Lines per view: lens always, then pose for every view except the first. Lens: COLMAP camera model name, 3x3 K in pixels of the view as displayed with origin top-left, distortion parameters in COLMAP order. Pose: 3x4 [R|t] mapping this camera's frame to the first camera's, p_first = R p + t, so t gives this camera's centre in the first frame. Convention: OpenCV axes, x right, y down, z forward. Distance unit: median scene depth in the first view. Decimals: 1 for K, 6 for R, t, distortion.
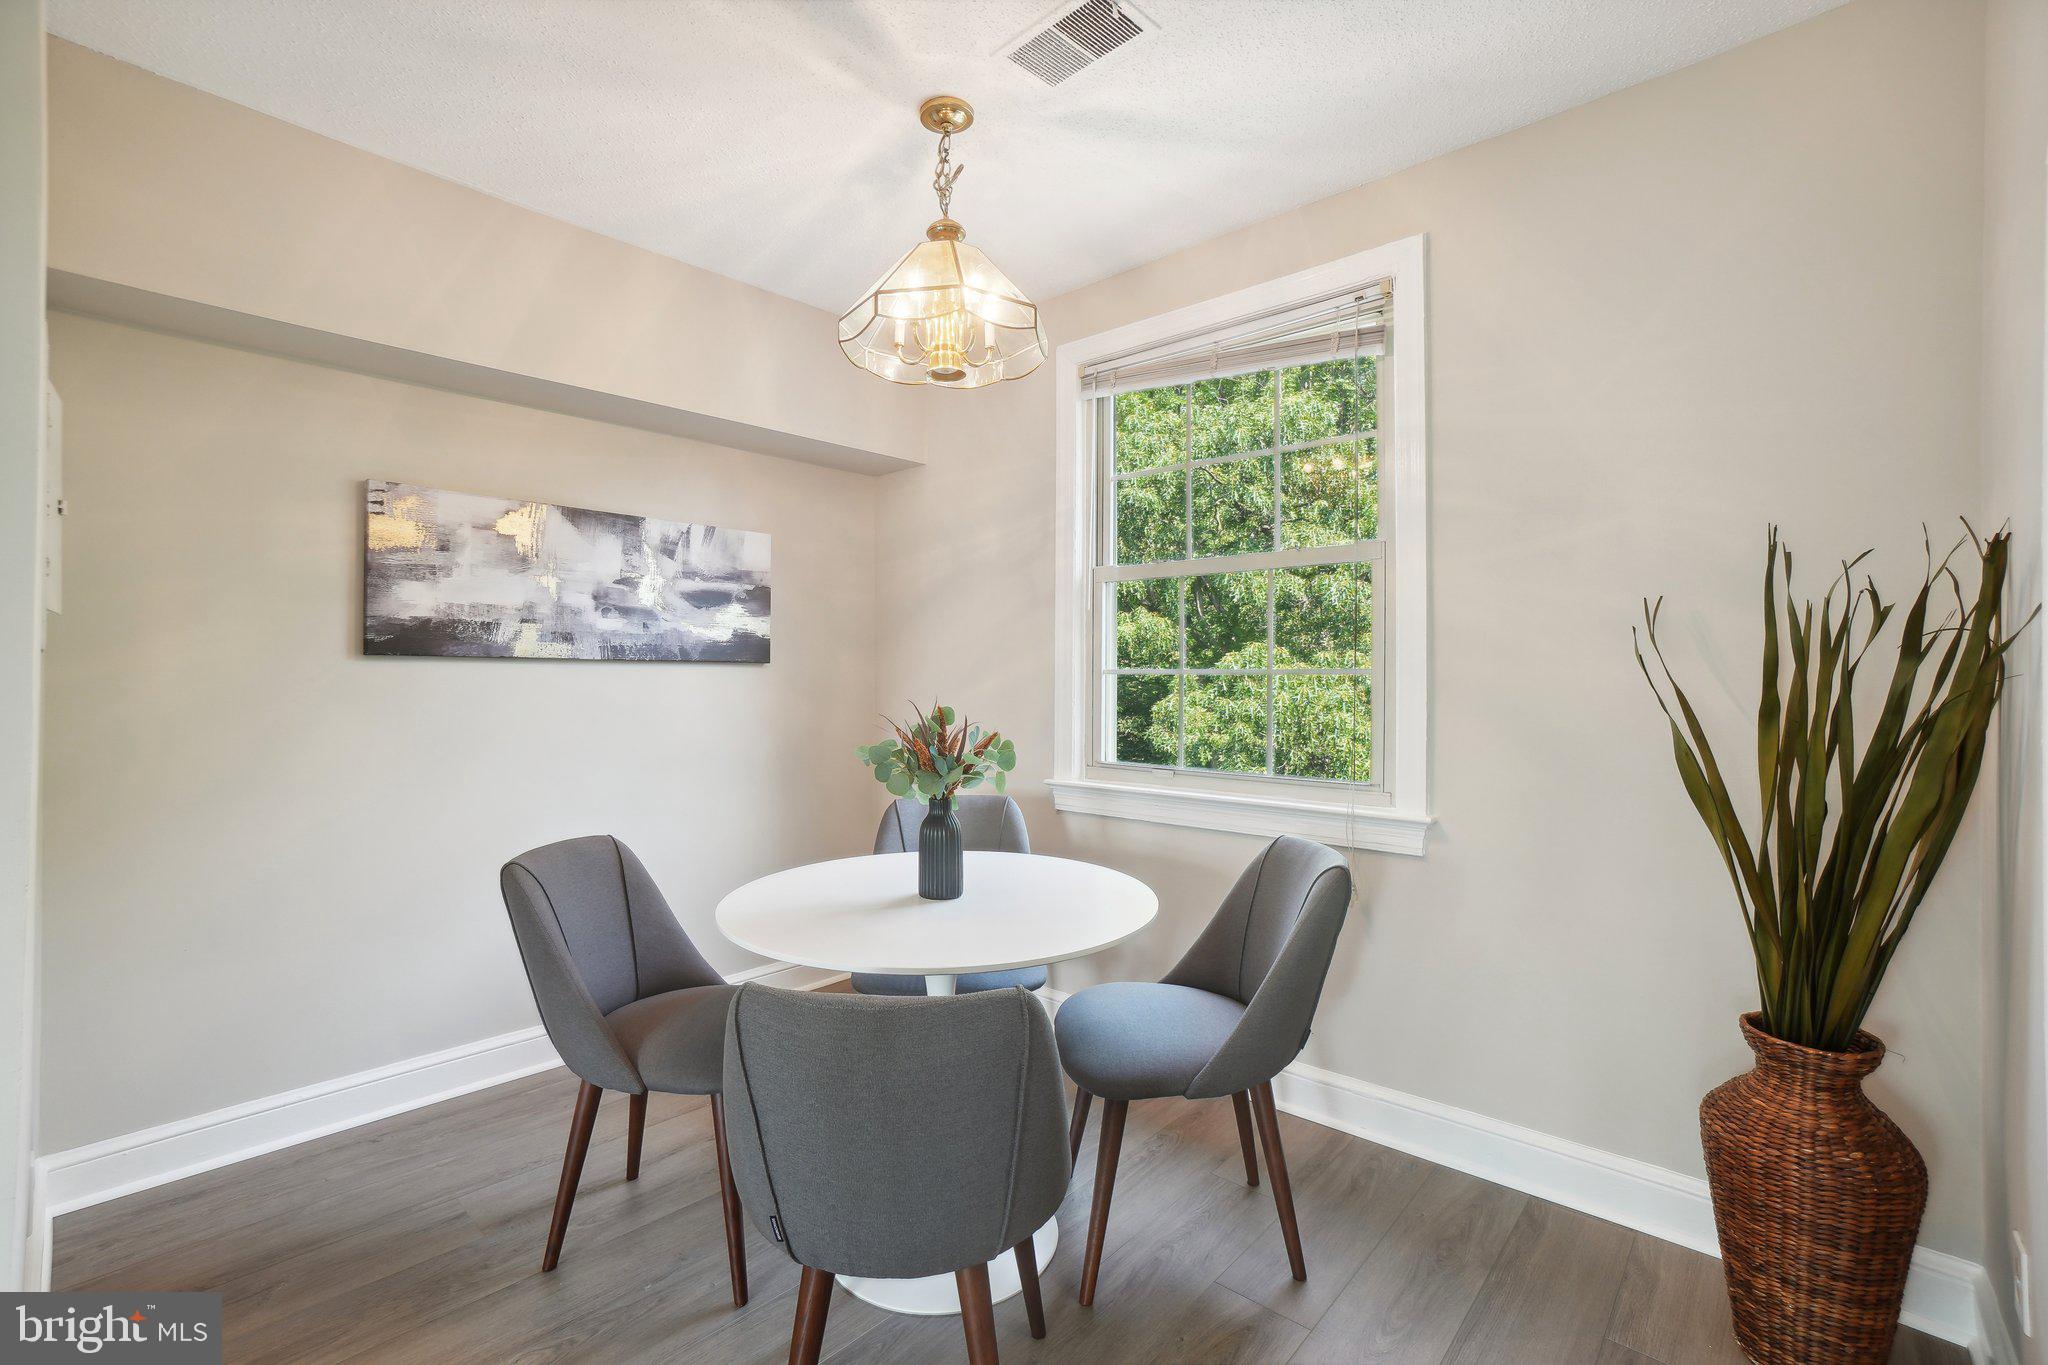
lens RADIAL K [[902.6, 0, 1010.0], [0, 902.6, 686.9], [0, 0, 1]] dist [-0.040247, 0.012742]
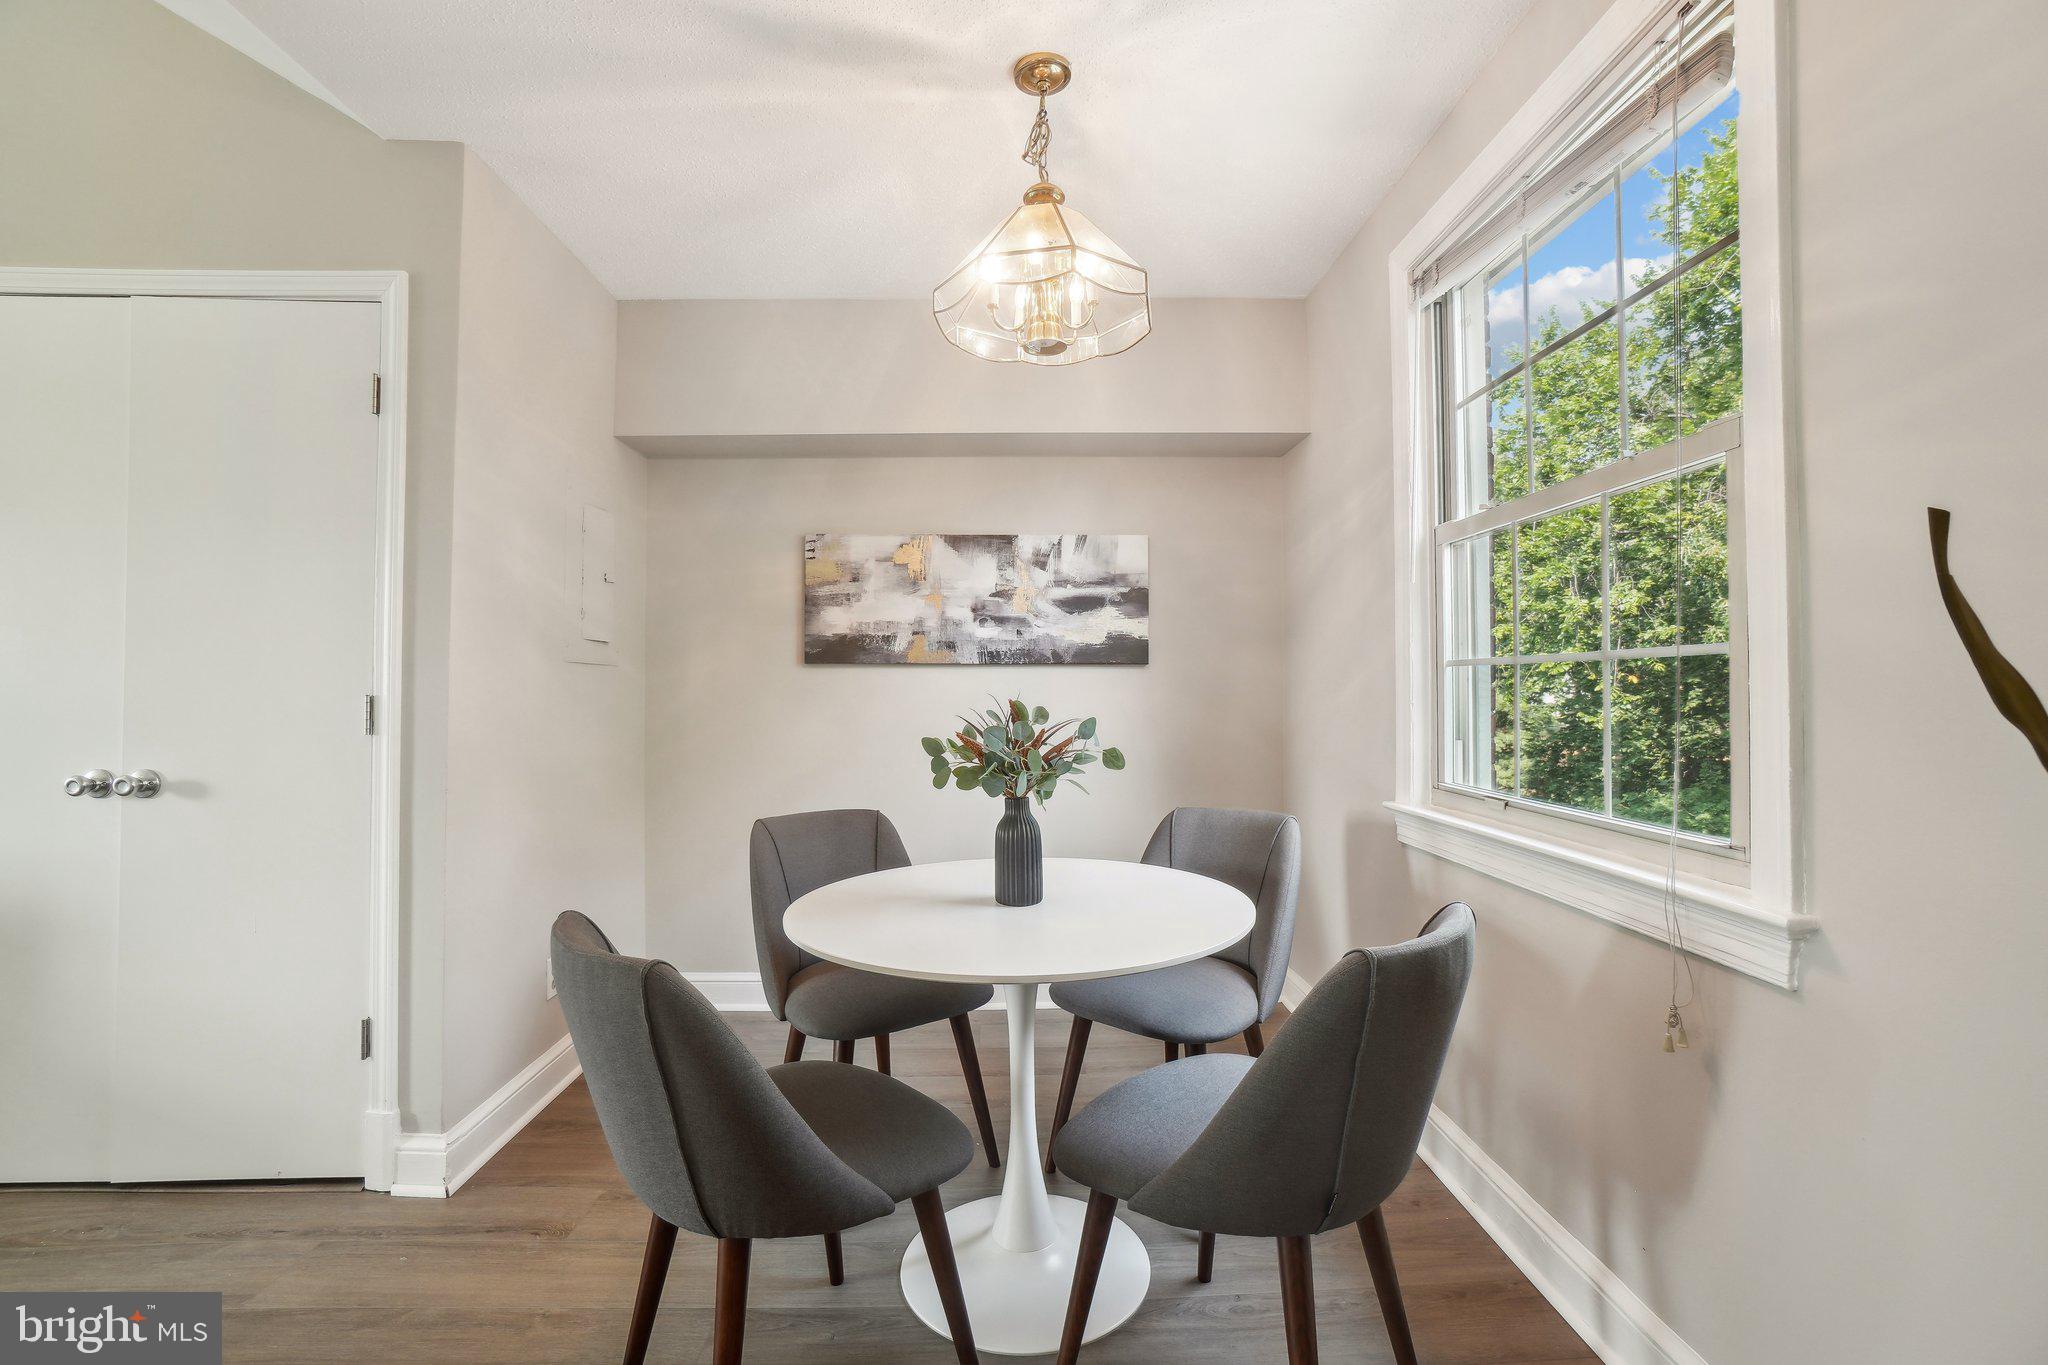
lens RADIAL K [[902.6, 0, 1009.3], [0, 902.6, 682.7], [0, 0, 1]] dist [-0.040247, 0.012742]
pose [[0.690956, -0.010731, -0.722817, 0.402372], [-0.001948, 0.999859, -0.016705, 0.012757], [0.722894, 0.012950, 0.690837, 0.231882]]
